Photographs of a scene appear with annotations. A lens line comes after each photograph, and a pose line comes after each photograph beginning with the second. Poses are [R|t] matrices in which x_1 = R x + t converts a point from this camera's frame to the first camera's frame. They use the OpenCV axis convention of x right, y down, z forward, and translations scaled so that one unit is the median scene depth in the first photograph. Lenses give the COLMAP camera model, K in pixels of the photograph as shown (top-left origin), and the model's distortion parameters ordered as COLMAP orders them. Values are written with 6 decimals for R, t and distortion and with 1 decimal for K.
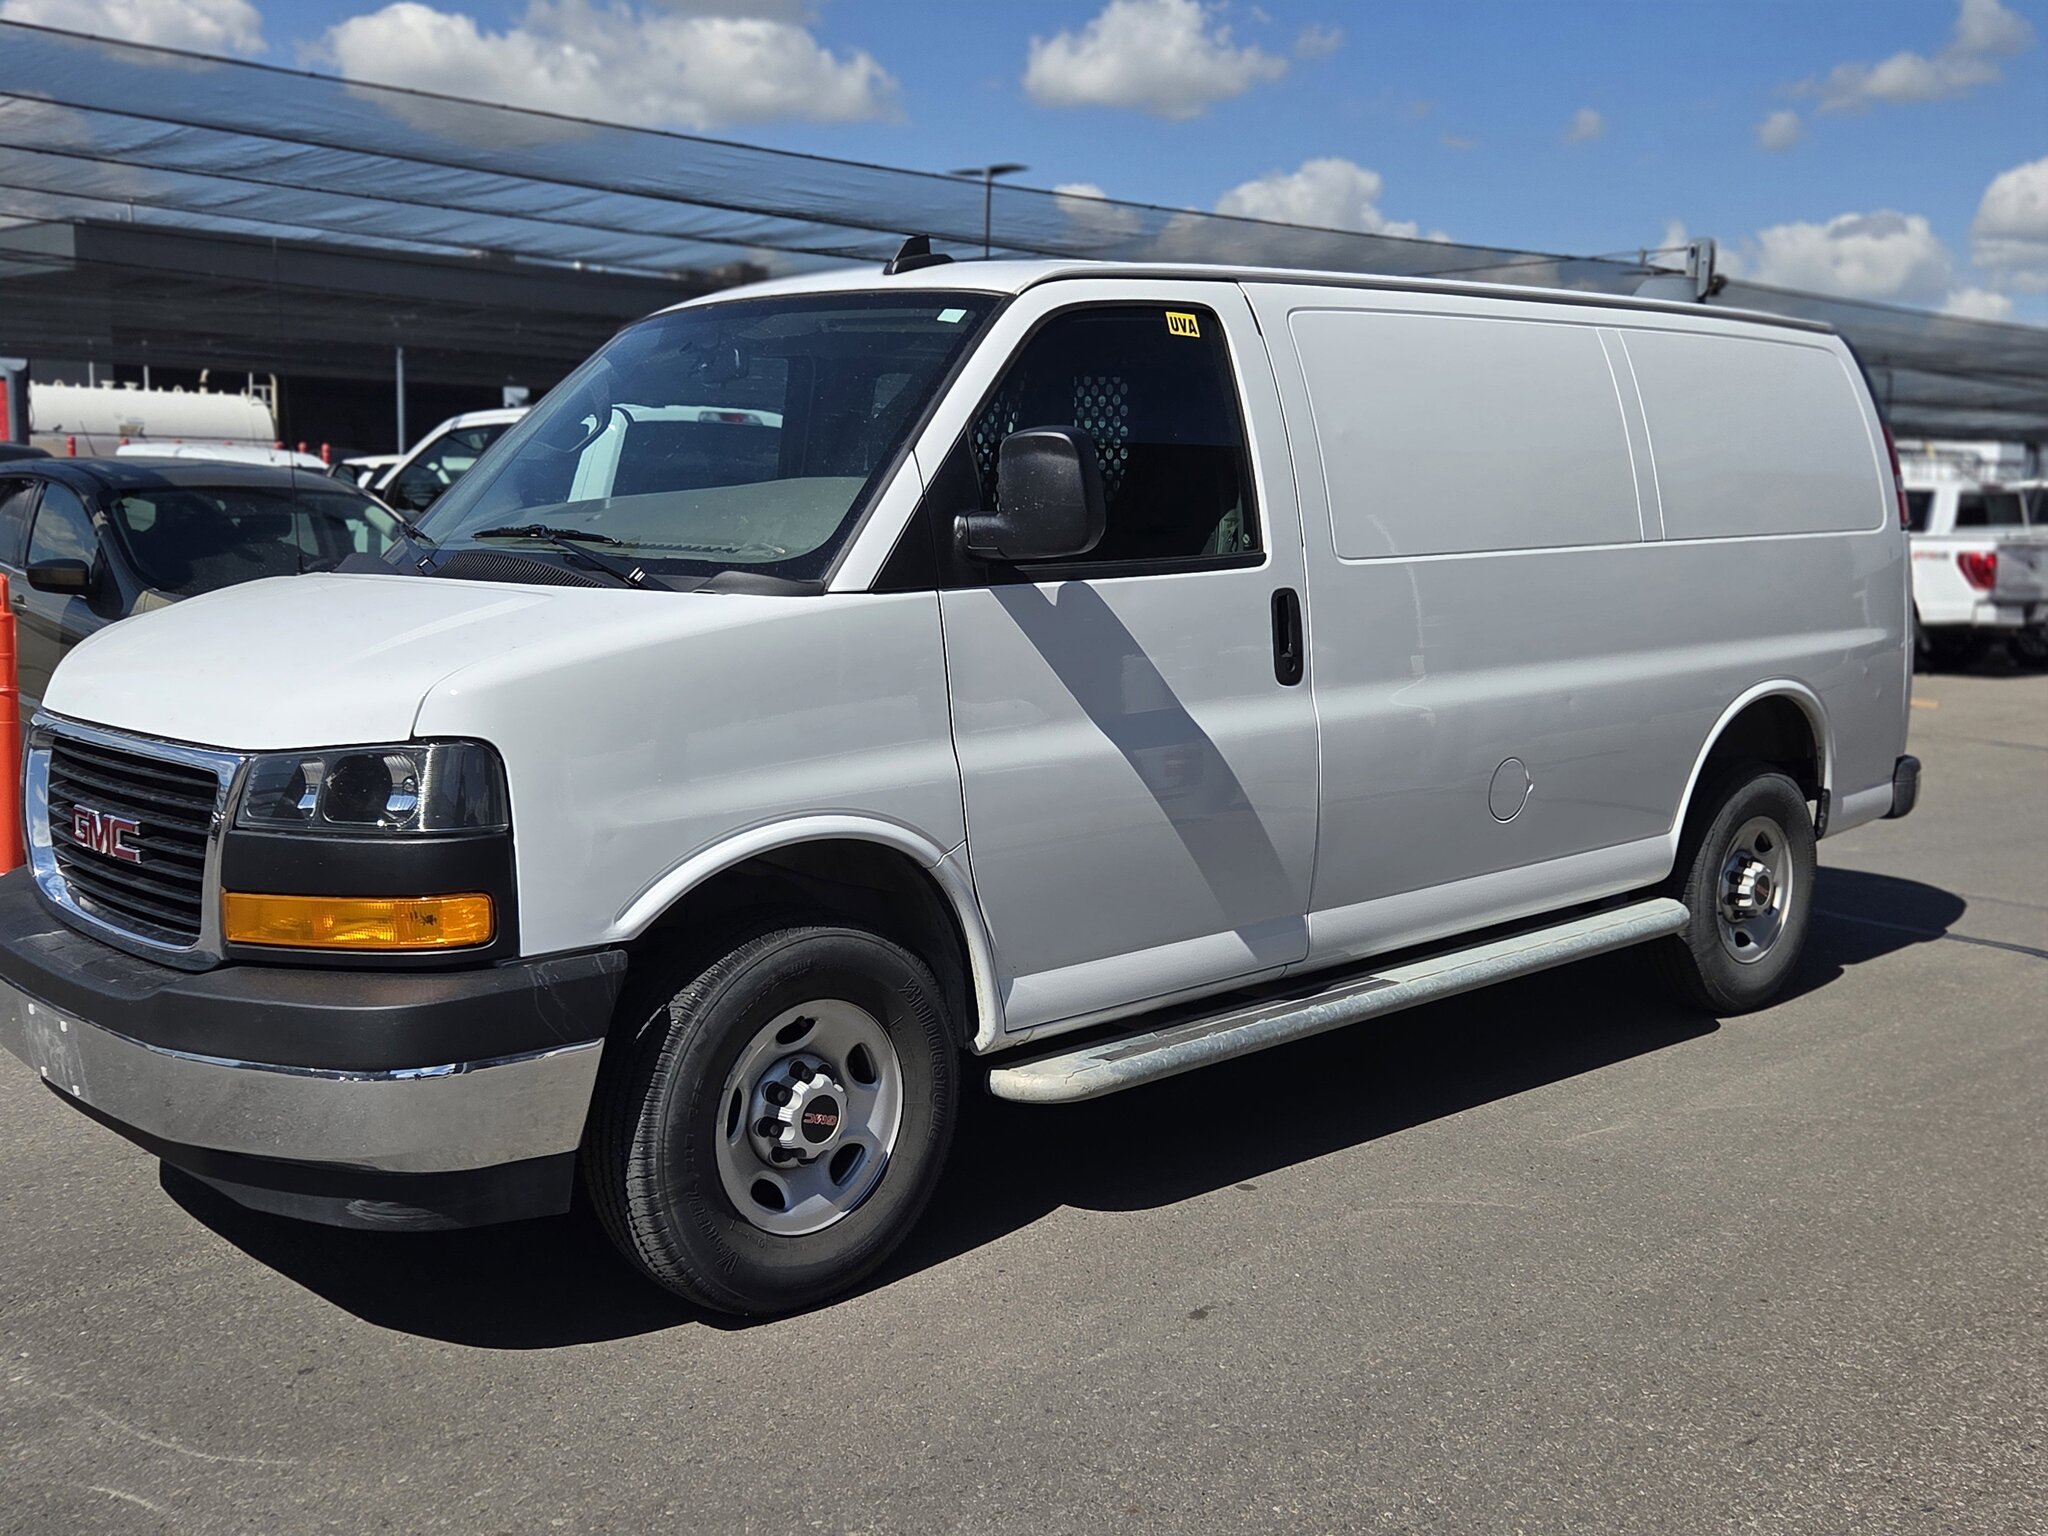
lens RADIAL K [[2169.1, 0, 1018.4], [0, 2169.1, 872.4], [0, 0, 1]] dist [0.065755, -0.042246]
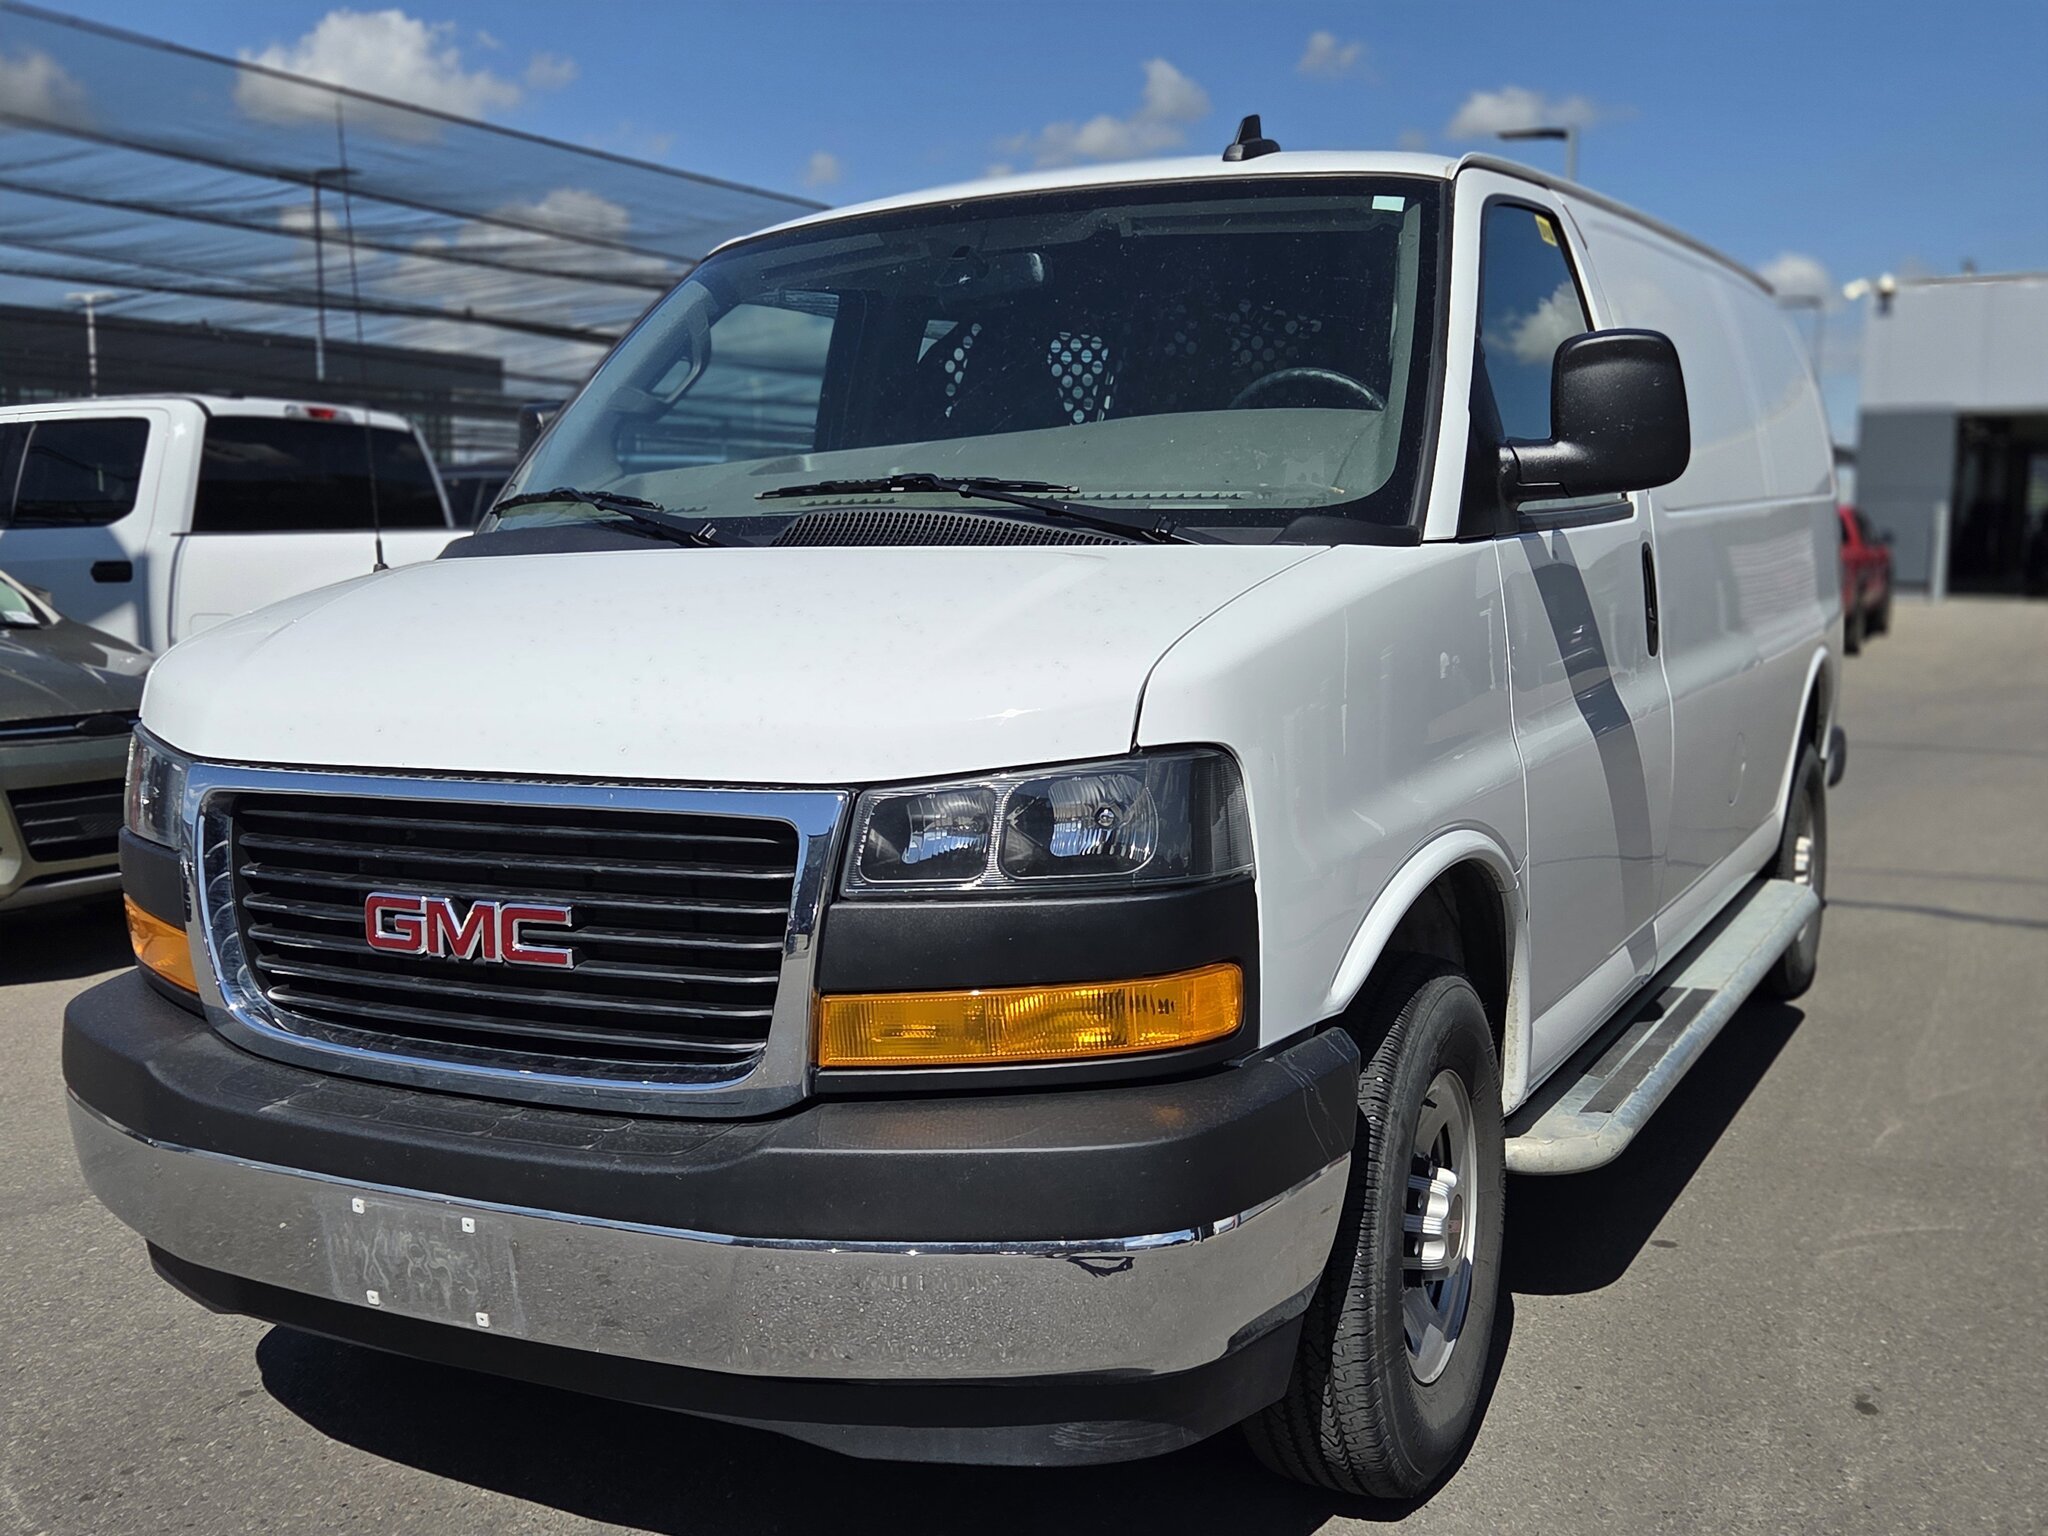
lens RADIAL K [[2169.1, 0, 1018.4], [0, 2169.1, 872.4], [0, 0, 1]] dist [0.065755, -0.042246]
pose [[0.942620, -0.071865, 0.326043, -0.439274], [0.076934, 0.997033, -0.002660, -0.019040], [-0.324884, 0.027591, 0.945351, 0.292740]]
